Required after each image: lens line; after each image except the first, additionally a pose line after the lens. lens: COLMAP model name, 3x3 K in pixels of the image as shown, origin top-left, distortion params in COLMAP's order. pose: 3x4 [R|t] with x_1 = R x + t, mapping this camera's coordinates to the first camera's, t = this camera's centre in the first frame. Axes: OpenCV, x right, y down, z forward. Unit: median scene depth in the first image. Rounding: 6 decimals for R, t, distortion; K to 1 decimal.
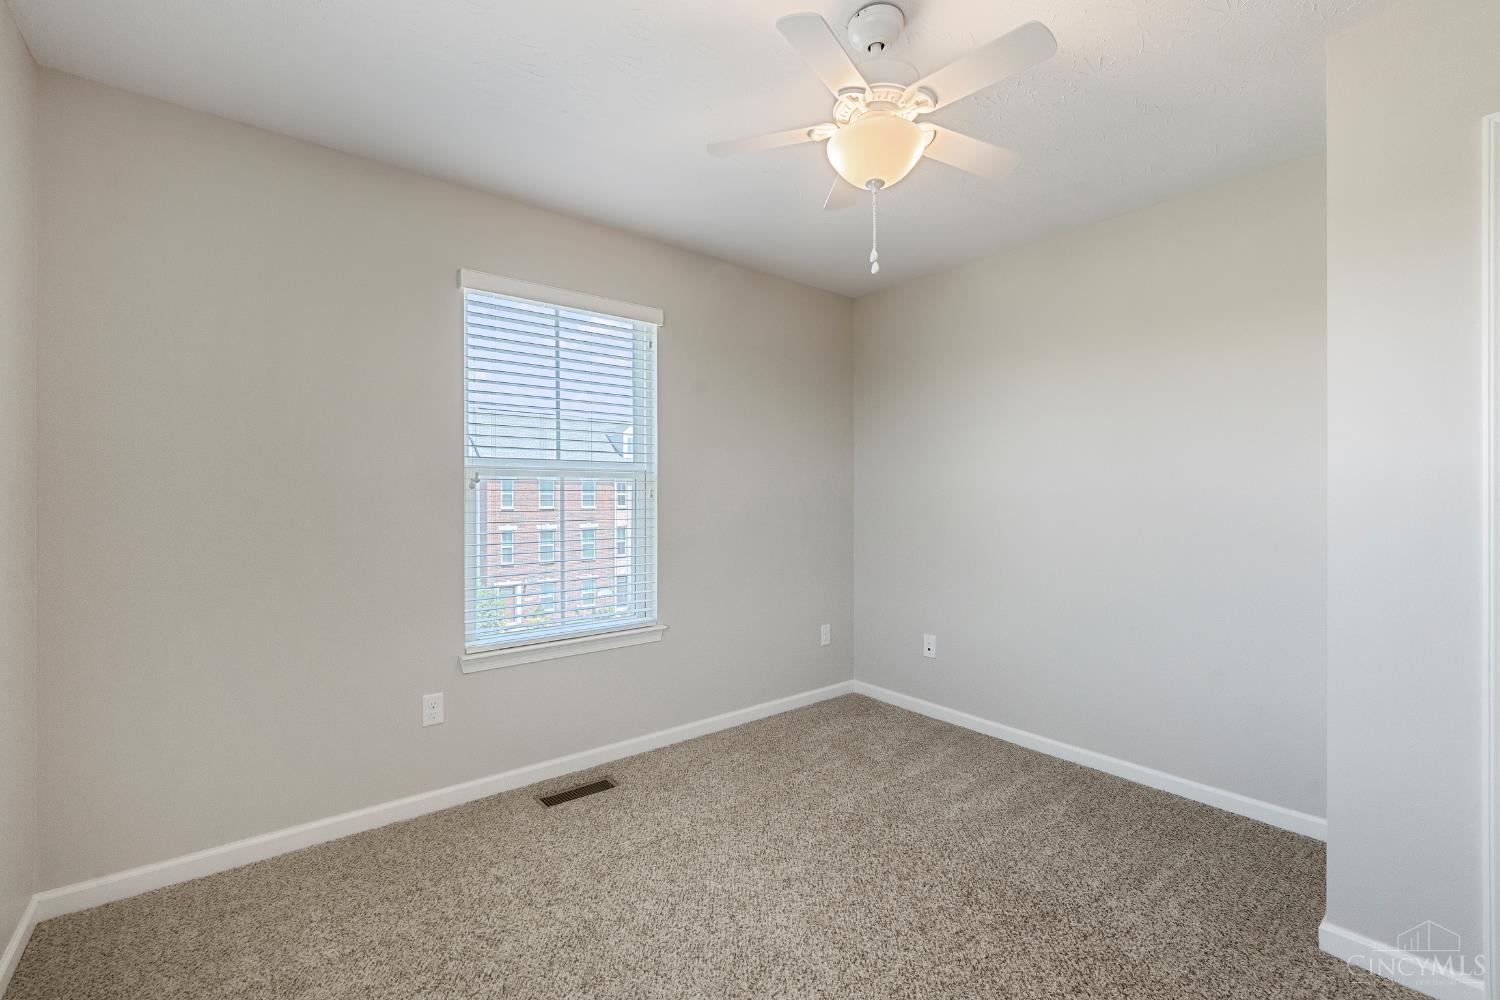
lens RADIAL K [[641.1, 0, 743.7], [0, 641.1, 501.6], [0, 0, 1]] dist [-0.006377, -0.000290]
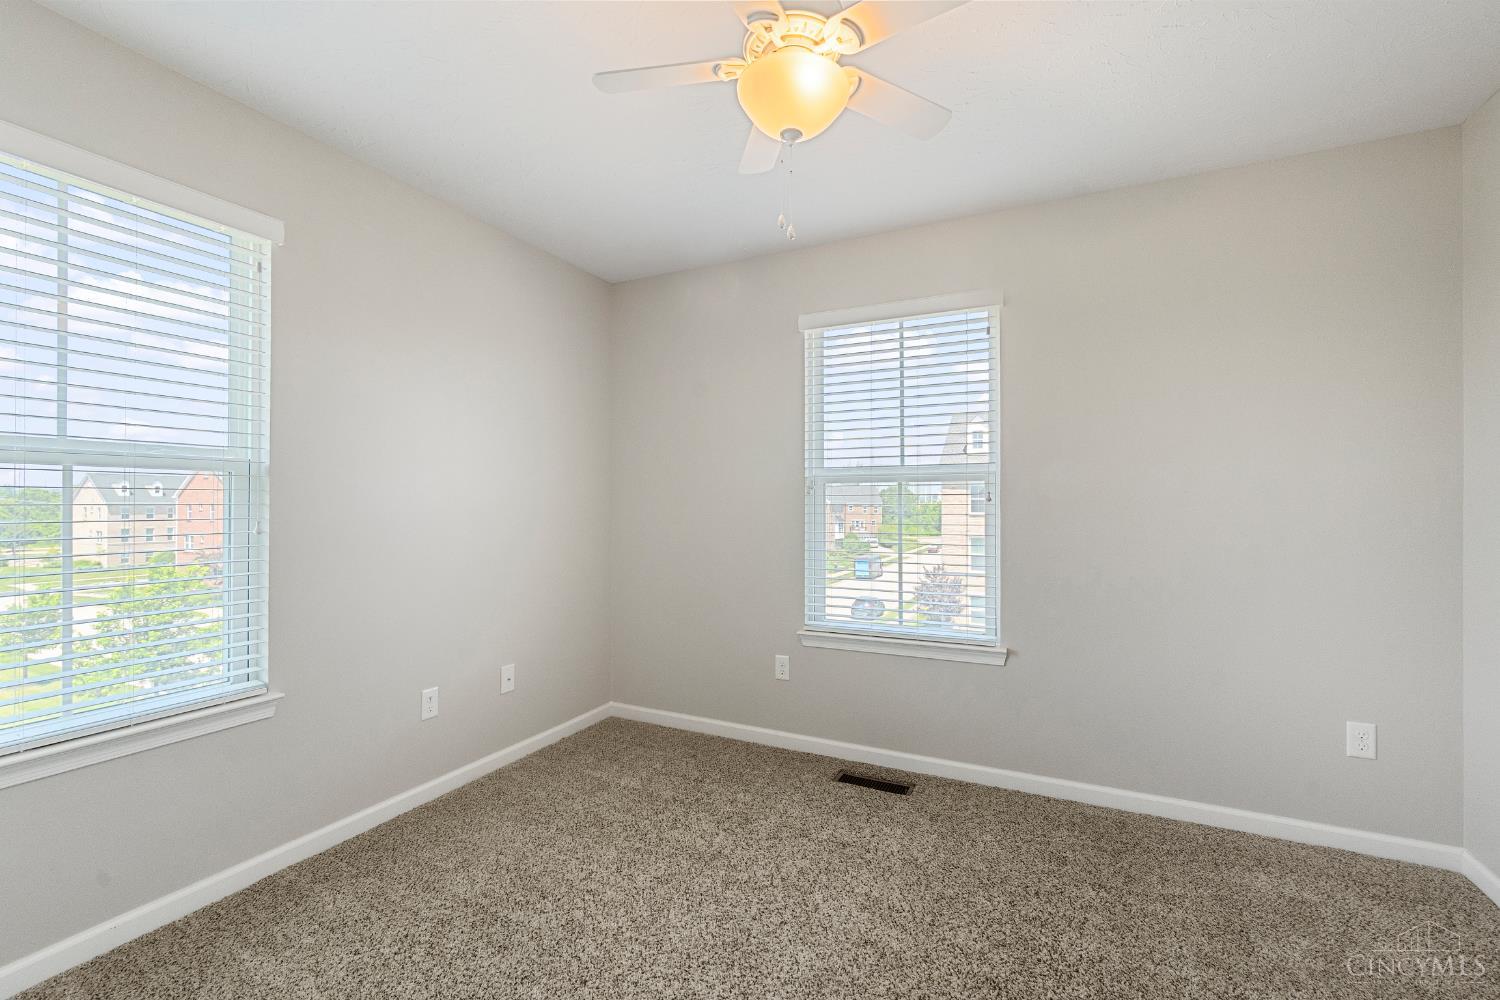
lens RADIAL K [[641.1, 0, 743.7], [0, 641.1, 501.6], [0, 0, 1]] dist [-0.006377, -0.000290]
pose [[0.422534, 0.002005, -0.906345, 0.626779], [-0.007711, 0.999969, -0.001382, -0.004304], [0.906314, 0.007572, 0.422537, 0.377807]]
